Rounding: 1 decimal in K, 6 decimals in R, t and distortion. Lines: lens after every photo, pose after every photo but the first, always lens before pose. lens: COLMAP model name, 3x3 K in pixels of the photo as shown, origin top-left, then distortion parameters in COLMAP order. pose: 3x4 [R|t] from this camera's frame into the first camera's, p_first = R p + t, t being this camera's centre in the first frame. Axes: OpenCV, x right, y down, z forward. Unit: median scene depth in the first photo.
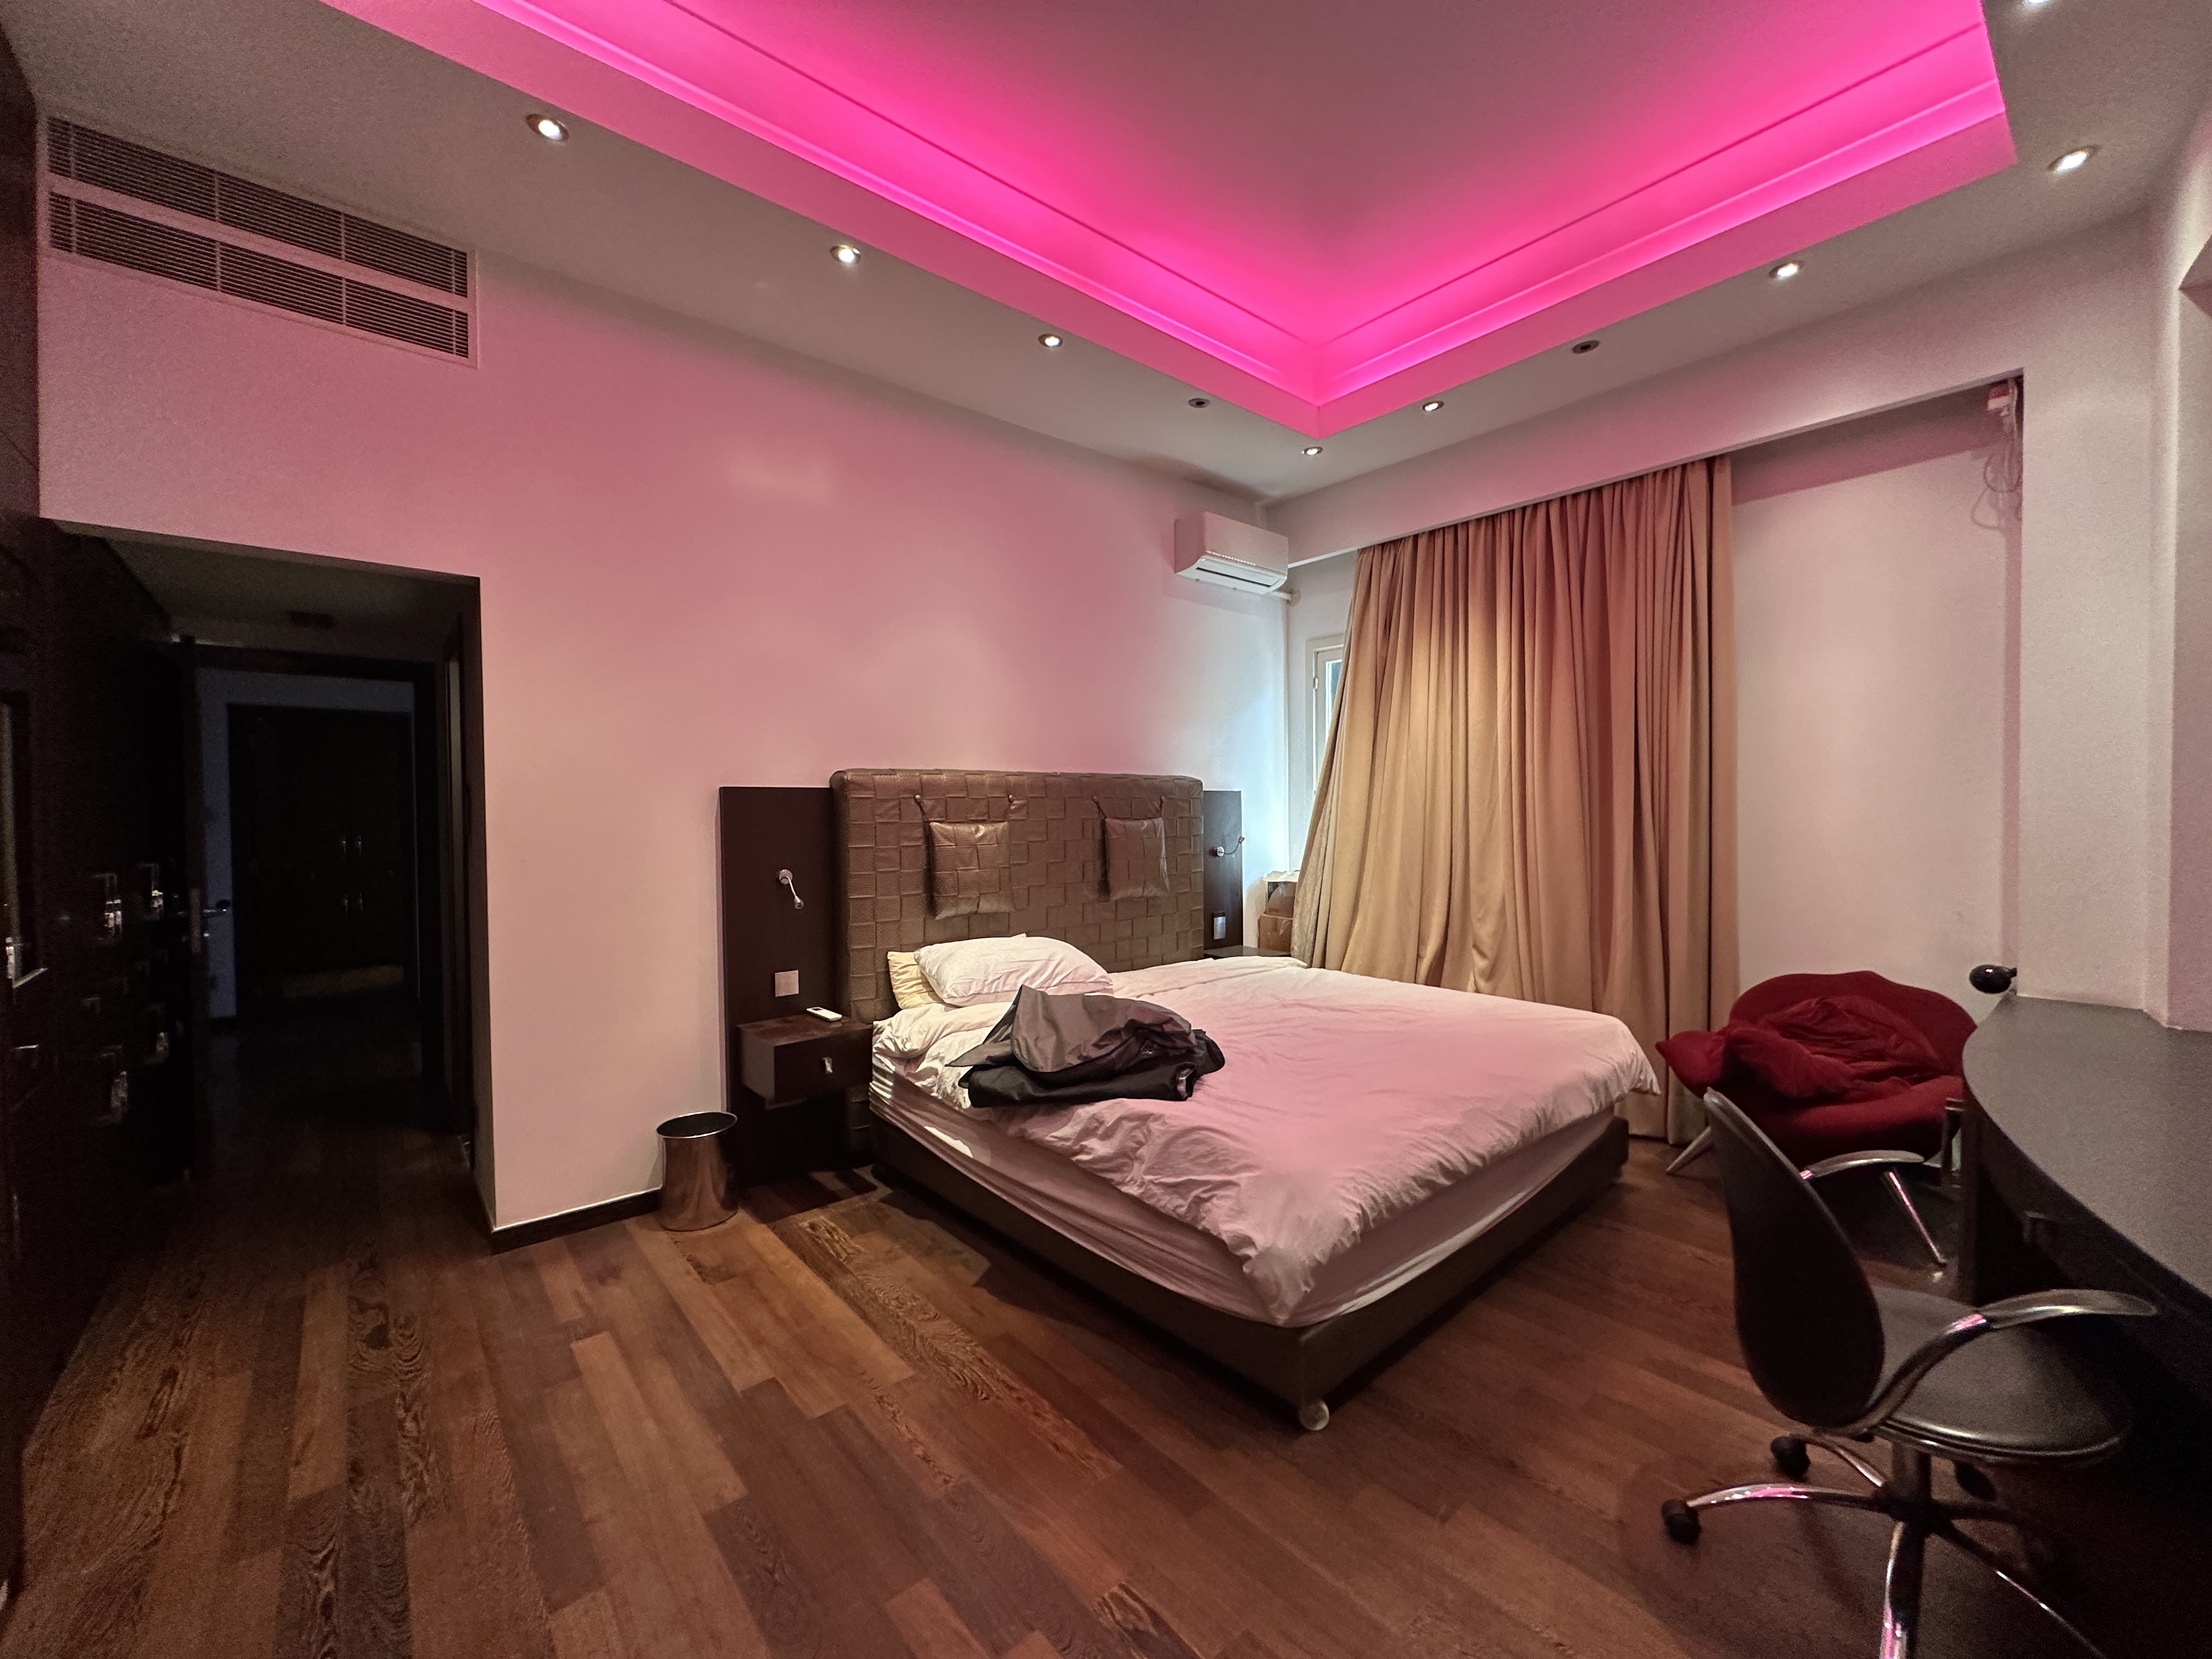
lens RADIAL K [[885.3, 0, 1105.8], [0, 885.3, 827.4], [0, 0, 1]] dist [0.000093, 0.000607]
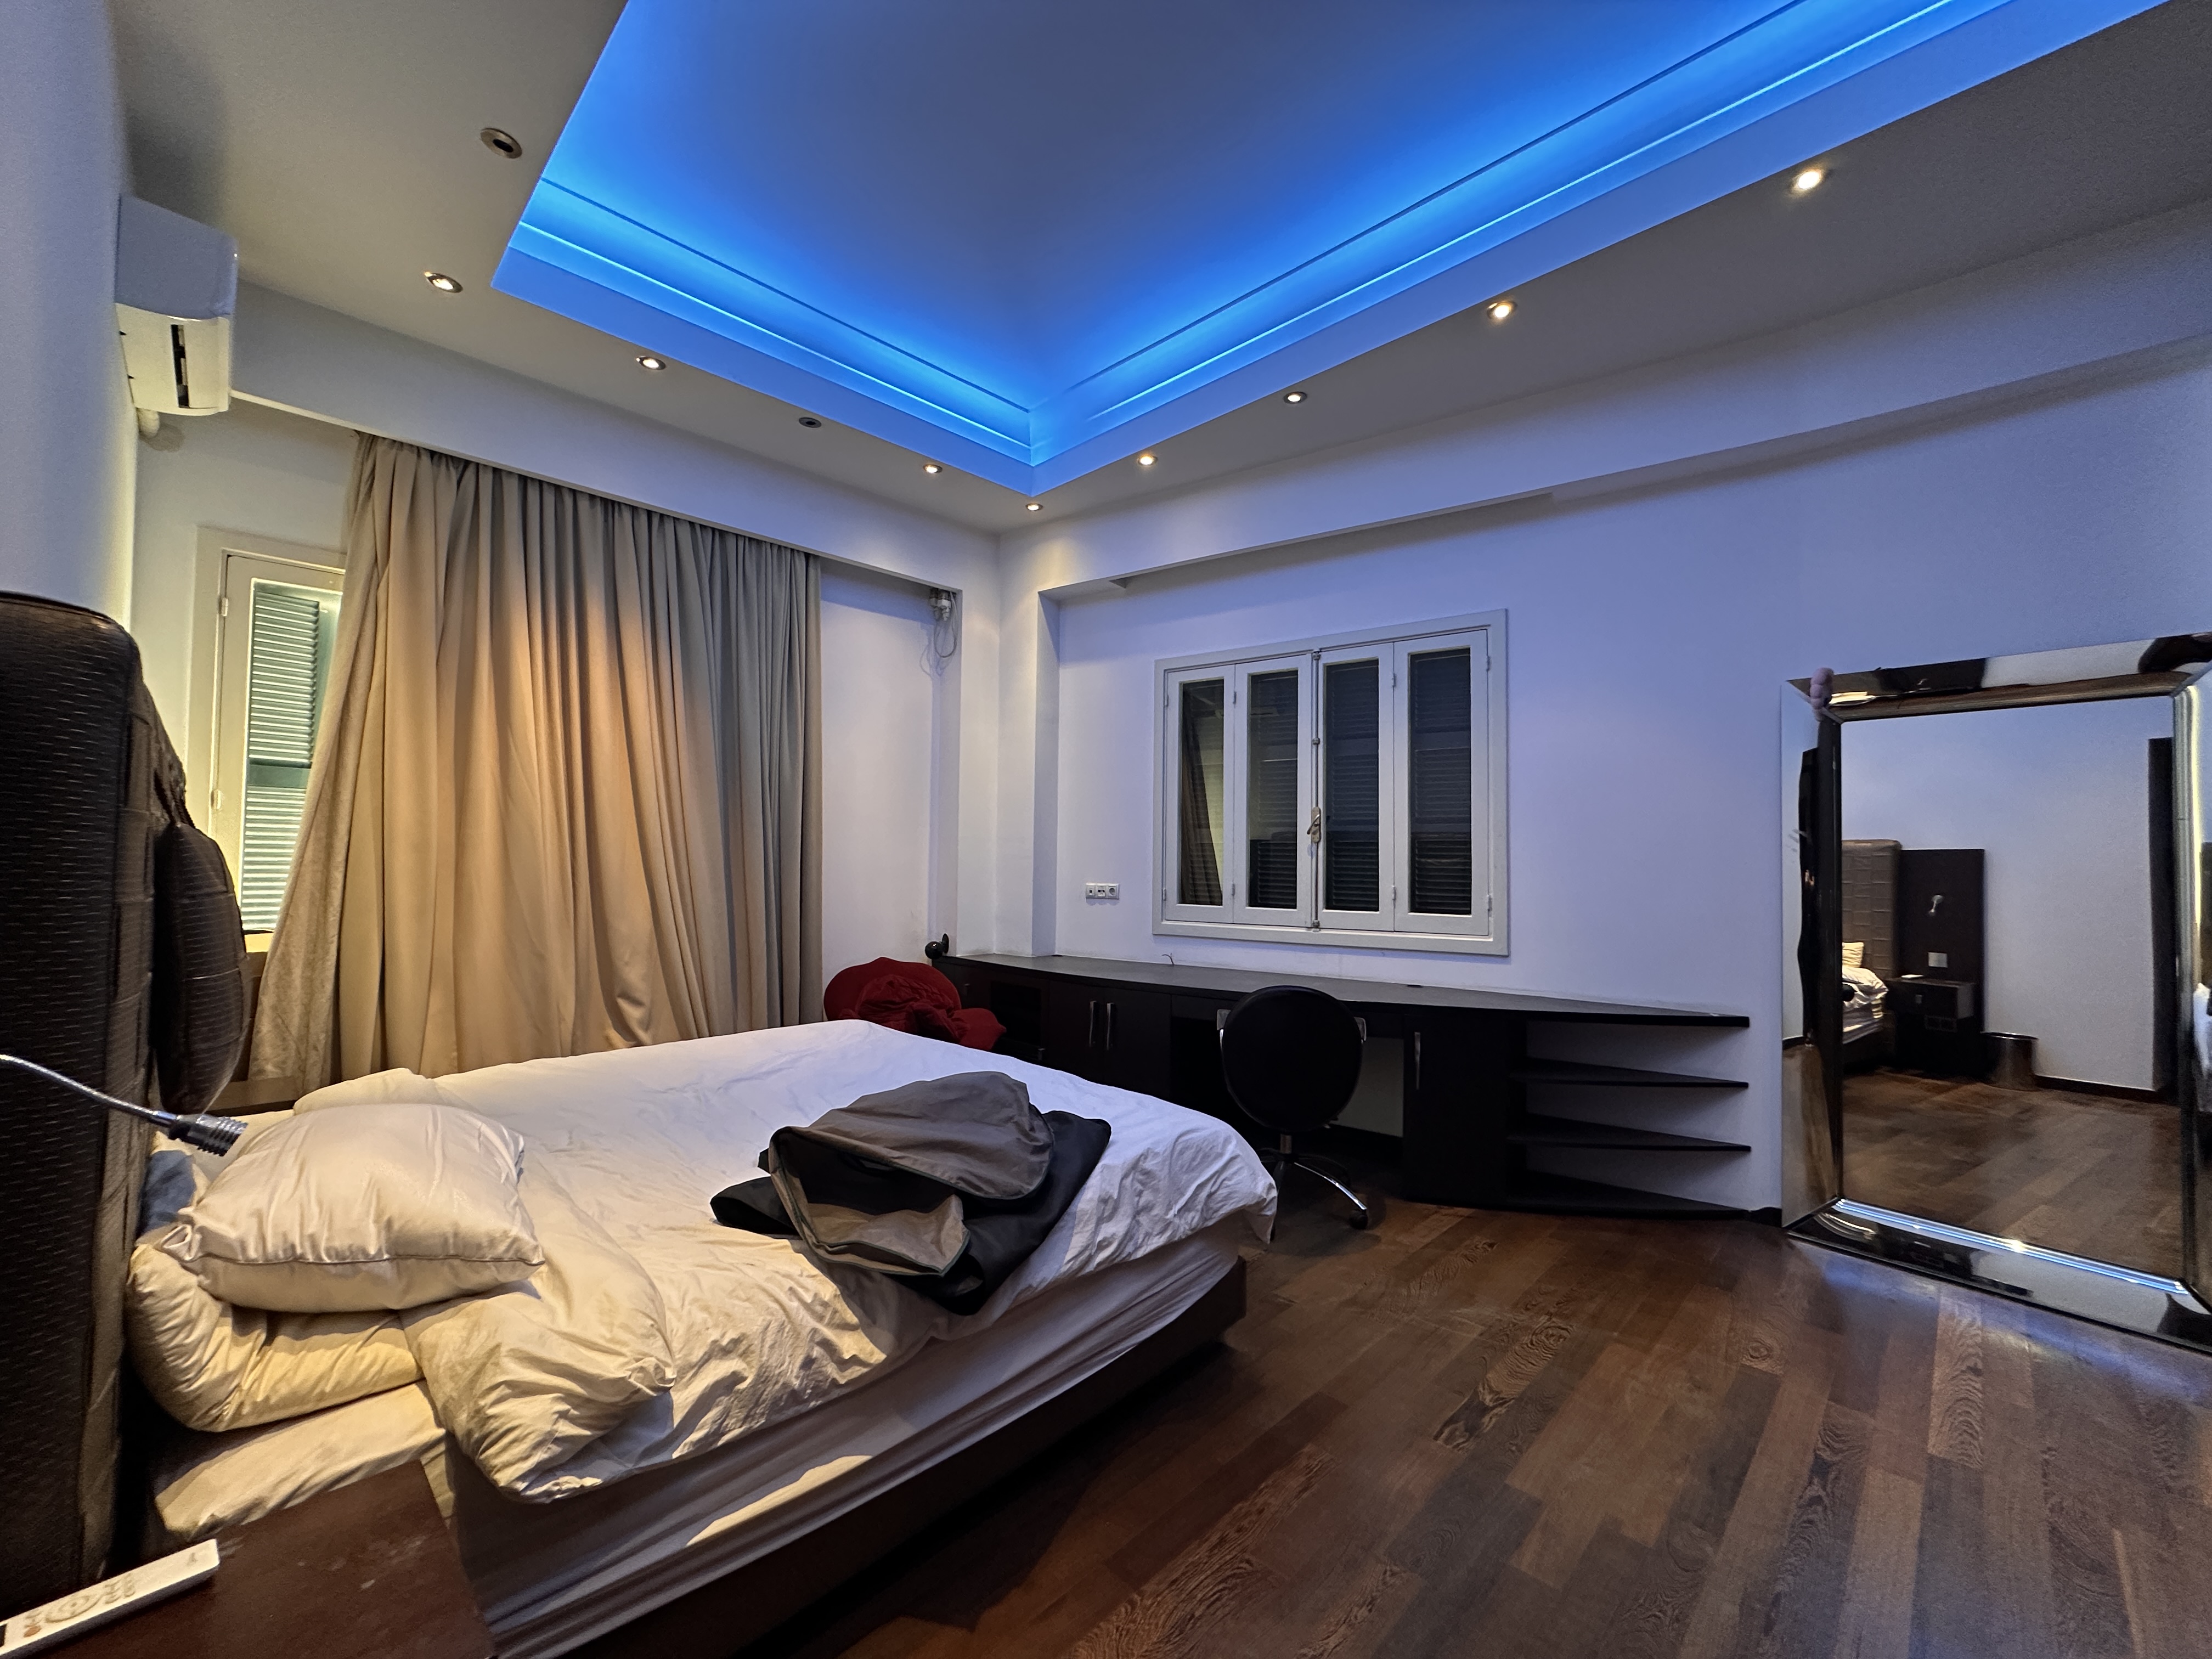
lens RADIAL K [[885.3, 0, 1105.8], [0, 885.3, 827.4], [0, 0, 1]] dist [0.000093, 0.000607]
pose [[-0.087660, 0.041118, 0.995301, -0.687451], [0.009561, 0.999136, -0.040435, 0.015785], [-0.996105, 0.005972, -0.087977, 0.875129]]
